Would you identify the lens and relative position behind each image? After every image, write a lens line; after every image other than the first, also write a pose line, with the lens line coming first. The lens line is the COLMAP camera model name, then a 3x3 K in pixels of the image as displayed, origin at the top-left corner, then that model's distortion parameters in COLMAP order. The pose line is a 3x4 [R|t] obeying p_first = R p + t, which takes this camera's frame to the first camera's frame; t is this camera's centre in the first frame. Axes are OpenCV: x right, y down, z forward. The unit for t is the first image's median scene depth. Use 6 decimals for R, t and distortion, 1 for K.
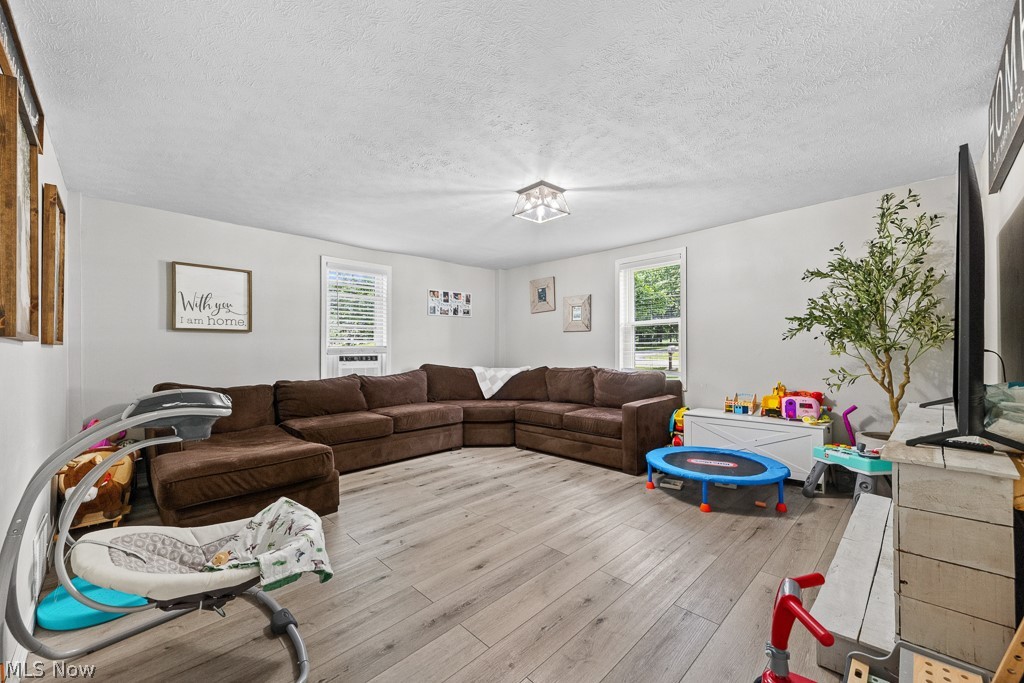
lens RADIAL K [[410.9, 0, 499.3], [0, 410.9, 349.4], [0, 0, 1]] dist [0.000523, -0.000204]
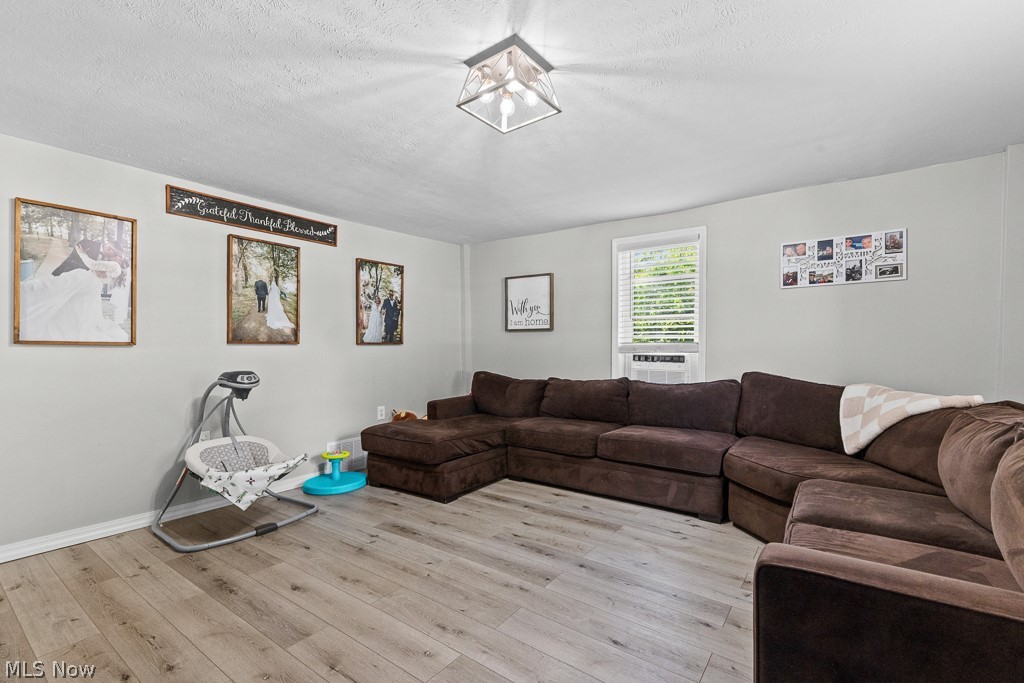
lens RADIAL K [[458.8, 0, 515.6], [0, 458.8, 349.8], [0, 0, 1]] dist [0.000312, -0.000409]
pose [[0.164350, 0.016333, -0.986267, 0.561787], [0.001925, 0.999856, 0.016879, -0.011674], [0.986400, -0.004673, 0.164295, 0.712774]]
